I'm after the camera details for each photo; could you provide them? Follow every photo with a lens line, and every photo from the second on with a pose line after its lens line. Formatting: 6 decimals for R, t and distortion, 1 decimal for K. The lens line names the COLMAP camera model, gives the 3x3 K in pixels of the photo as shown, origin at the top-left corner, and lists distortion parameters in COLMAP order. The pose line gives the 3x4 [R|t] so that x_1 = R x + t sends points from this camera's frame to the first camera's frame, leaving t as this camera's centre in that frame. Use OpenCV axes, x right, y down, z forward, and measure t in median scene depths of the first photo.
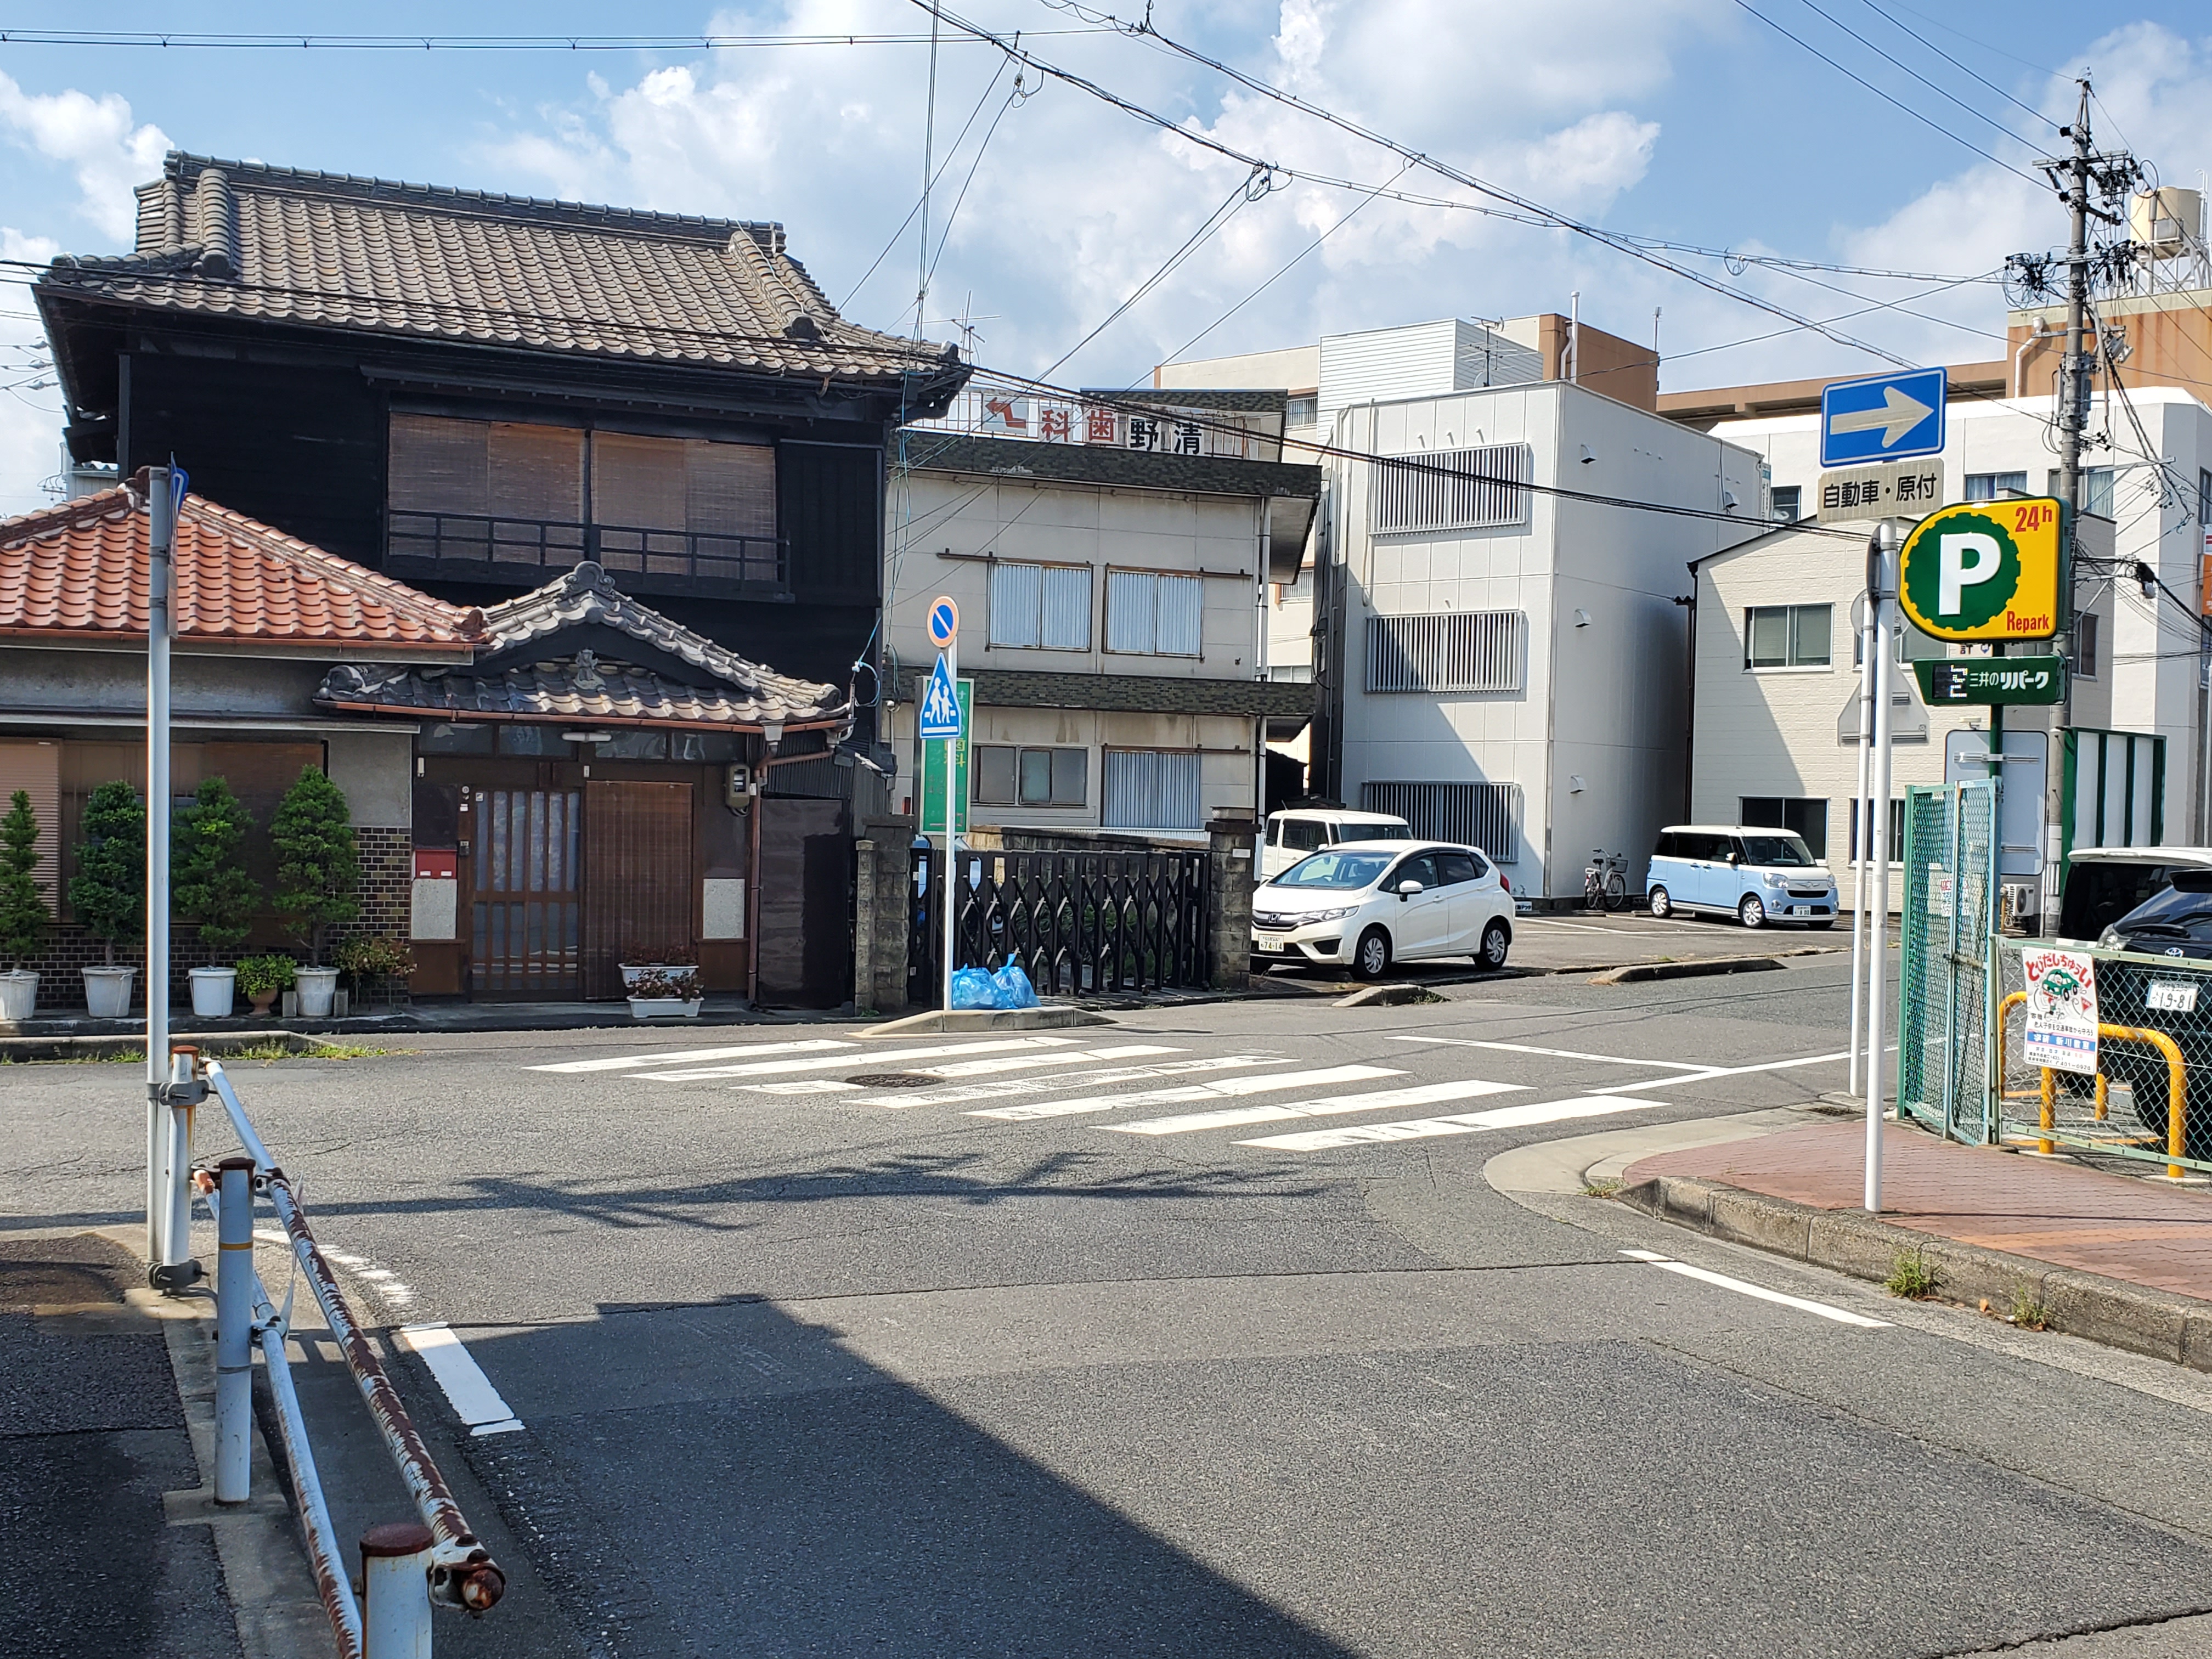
lens RADIAL K [[2169.6, 0, 1106.0], [0, 2169.6, 829.5], [0, 0, 1]] dist [0.191152, -0.243089]
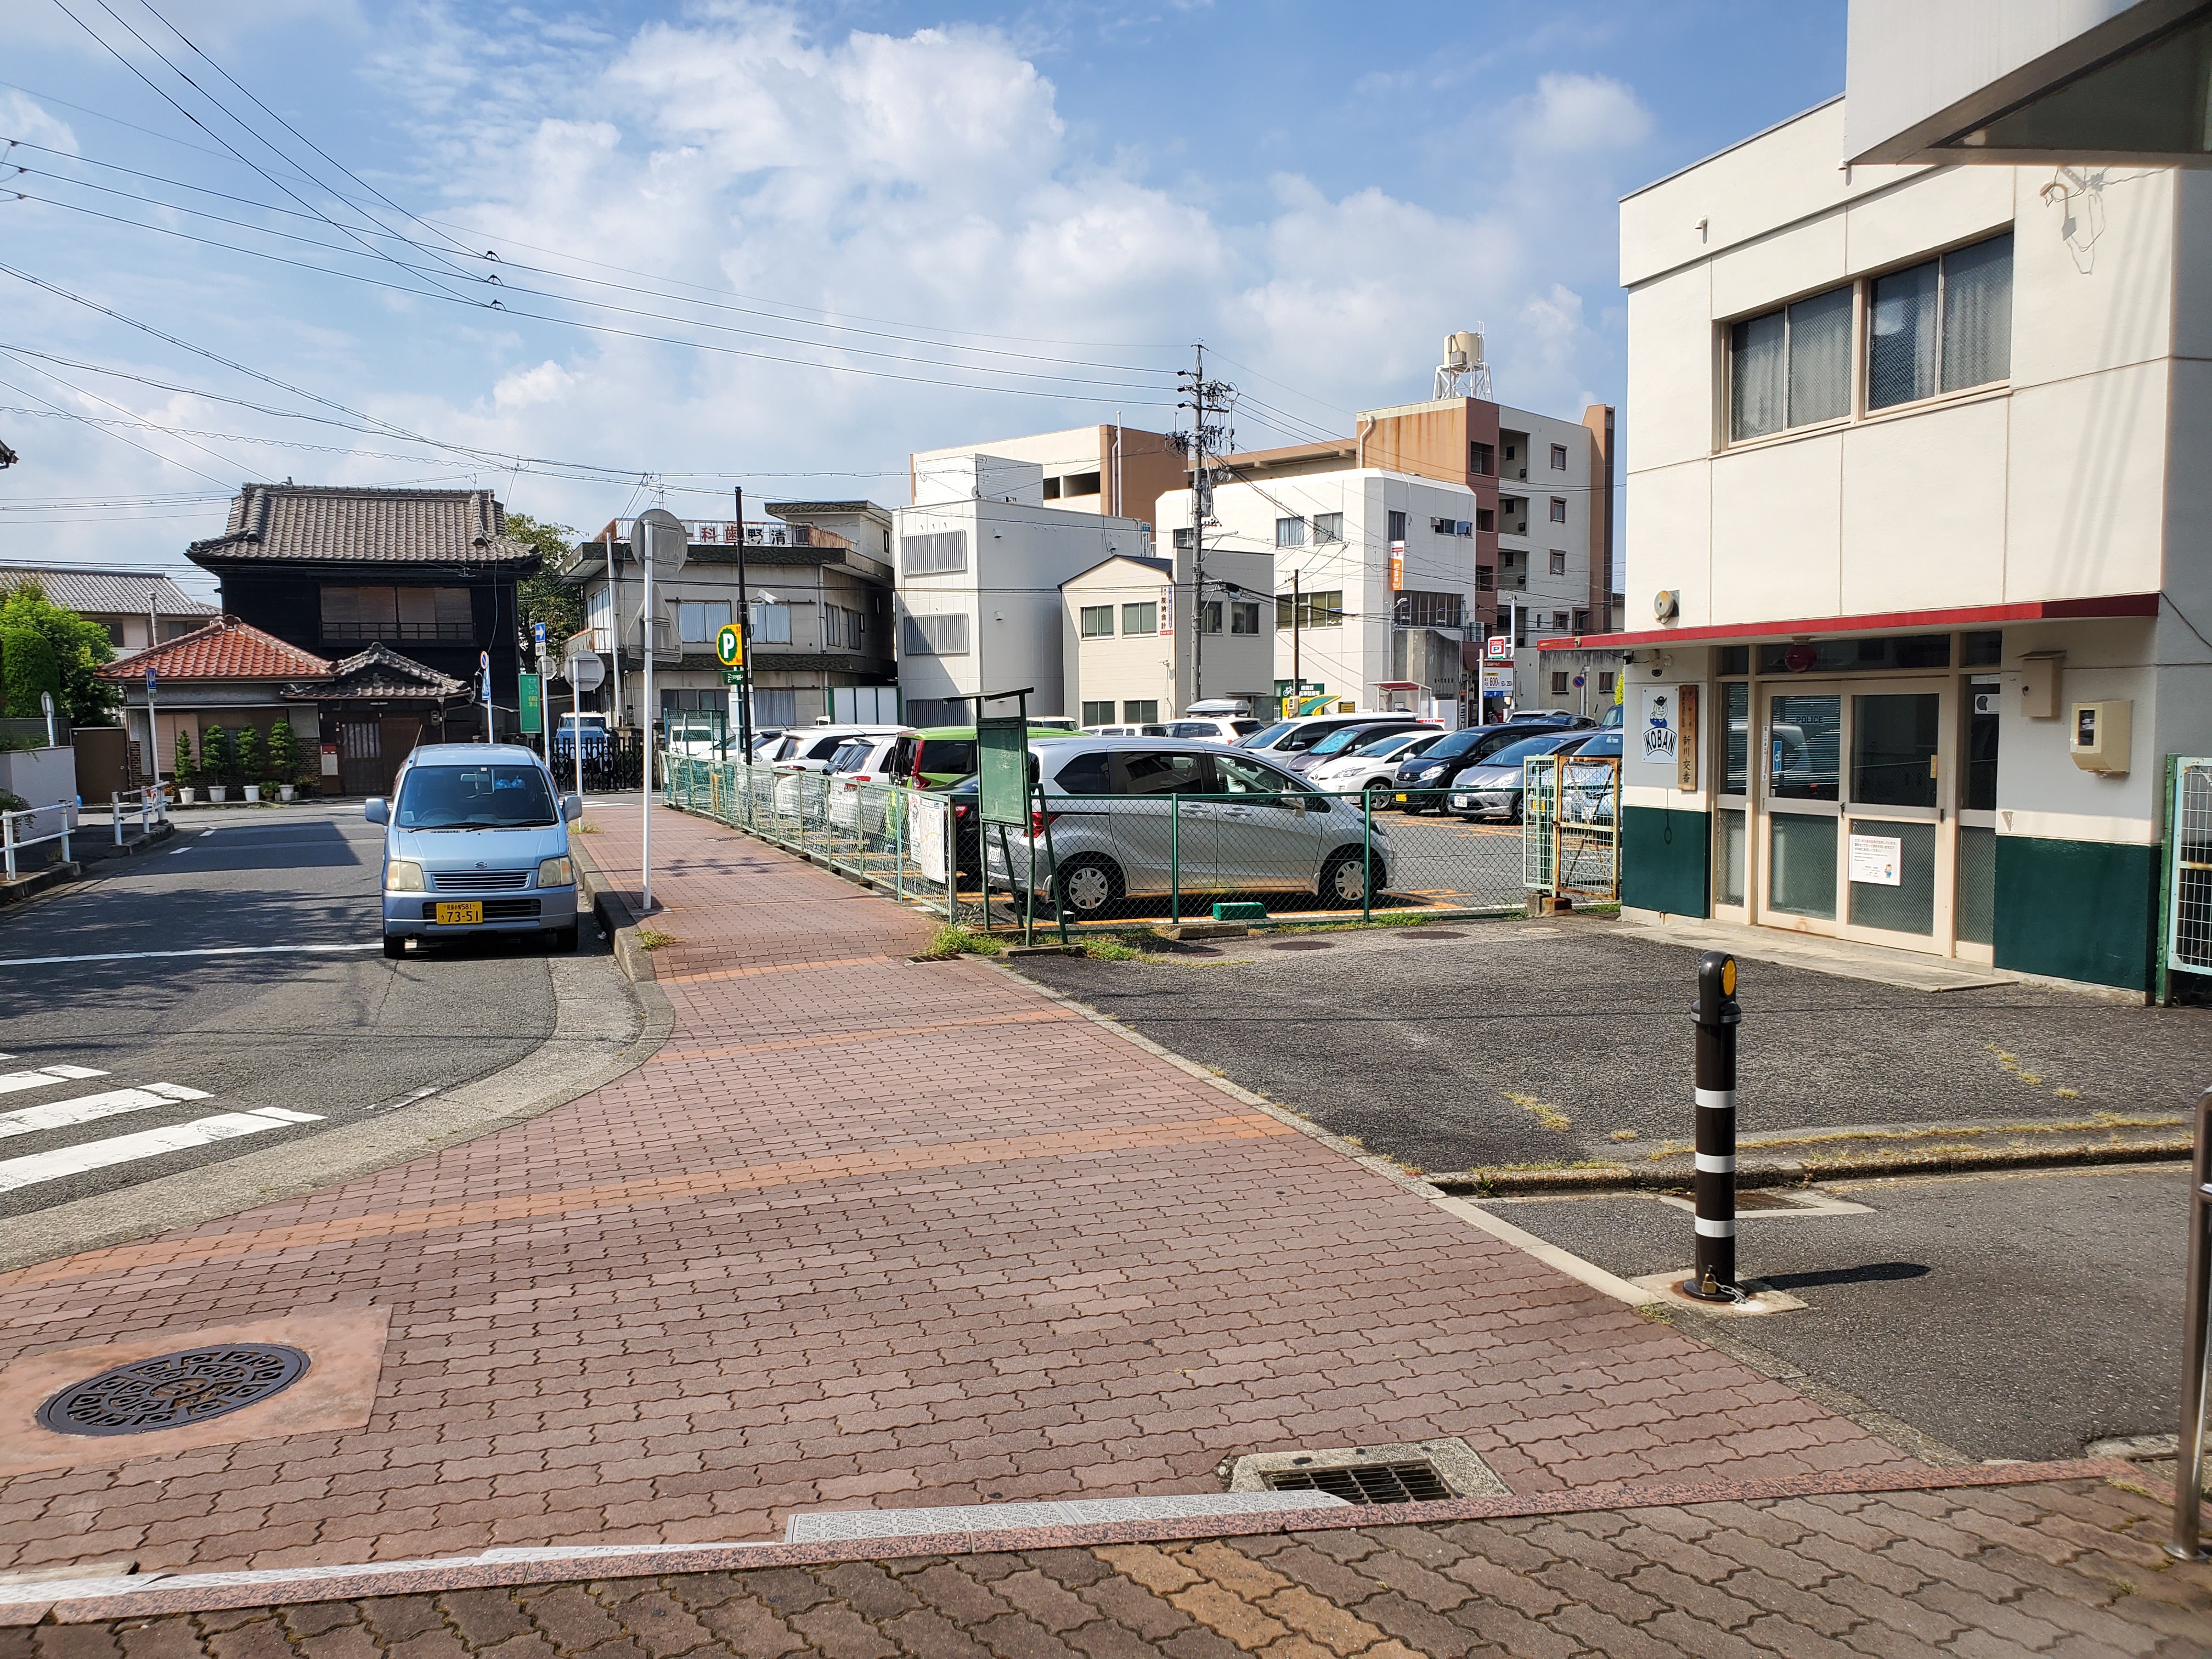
lens RADIAL K [[1701.3, 0, 1106.0], [0, 1701.3, 829.5], [0, 0, 1]] dist [0.065076, -0.001091]
pose [[0.998147, -0.044693, -0.041292, 0.753441], [0.046941, 0.997373, 0.055178, 0.040721], [0.038718, -0.057014, 0.997622, -1.154759]]
